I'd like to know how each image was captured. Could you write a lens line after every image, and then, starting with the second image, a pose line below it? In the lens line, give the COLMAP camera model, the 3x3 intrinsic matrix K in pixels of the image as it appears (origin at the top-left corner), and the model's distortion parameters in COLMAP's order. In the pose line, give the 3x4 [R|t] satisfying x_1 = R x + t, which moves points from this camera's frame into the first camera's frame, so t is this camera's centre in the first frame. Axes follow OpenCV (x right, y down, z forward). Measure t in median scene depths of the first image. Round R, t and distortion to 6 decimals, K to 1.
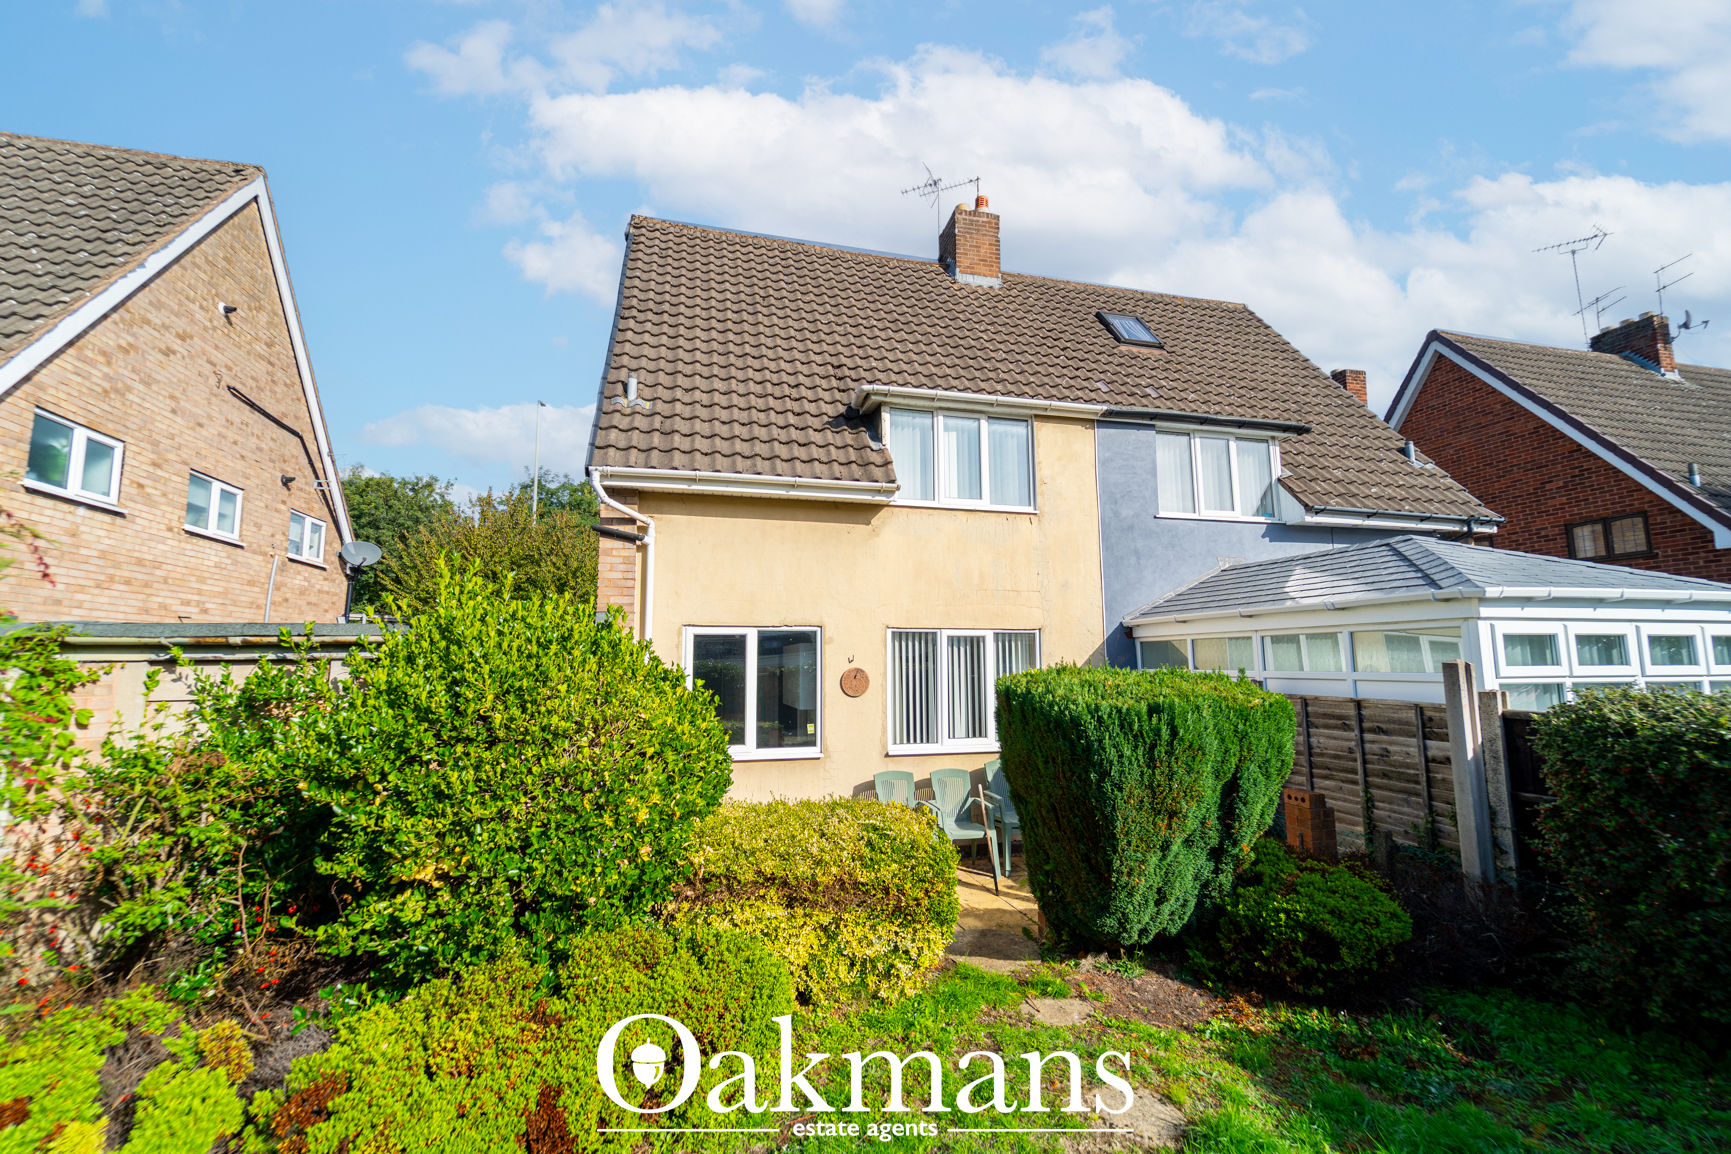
lens RADIAL K [[704.0, 0, 865.6], [0, 704.0, 578.2], [0, 0, 1]] dist [0.010865, -0.001943]
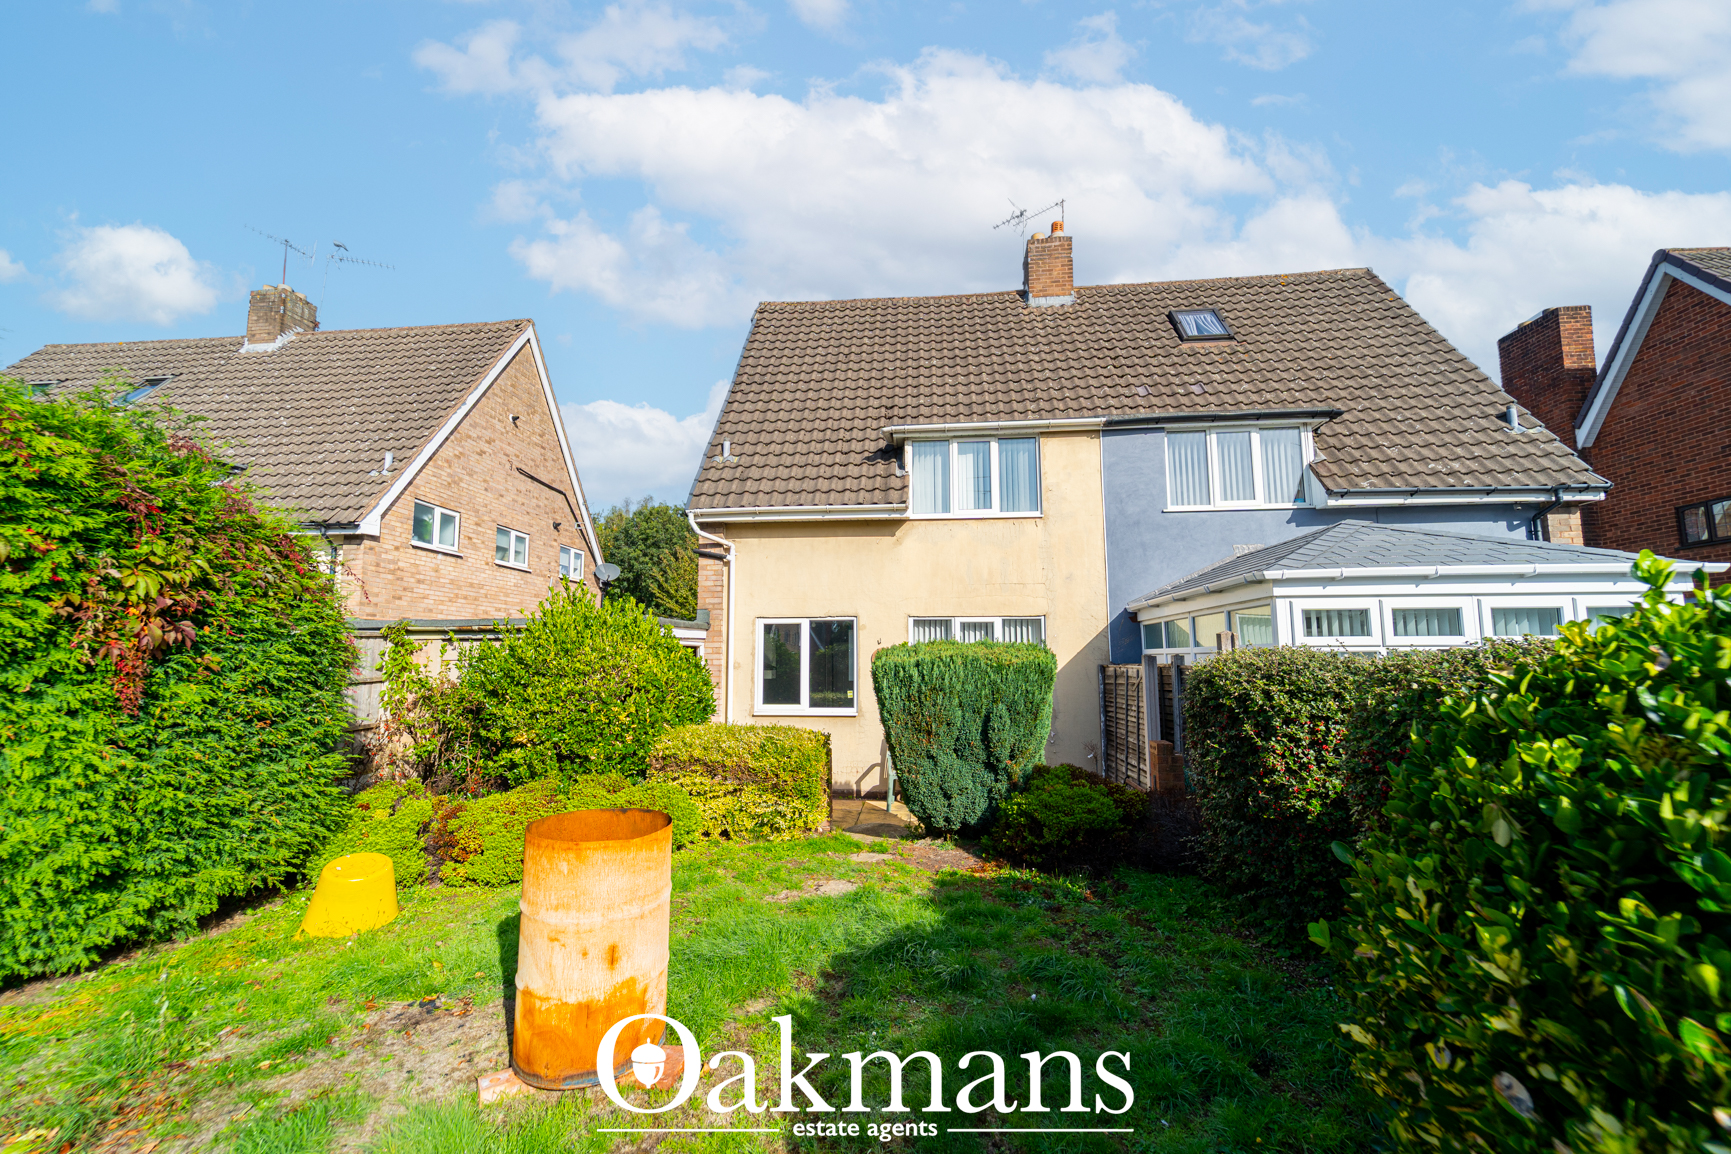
lens RADIAL K [[704.0, 0, 865.6], [0, 704.0, 578.2], [0, 0, 1]] dist [0.010865, -0.001943]
pose [[0.939082, -0.038146, -0.341569, 0.374957], [0.039784, 0.999206, -0.002210, 0.000690], [0.341382, -0.011514, 0.939854, -0.207834]]
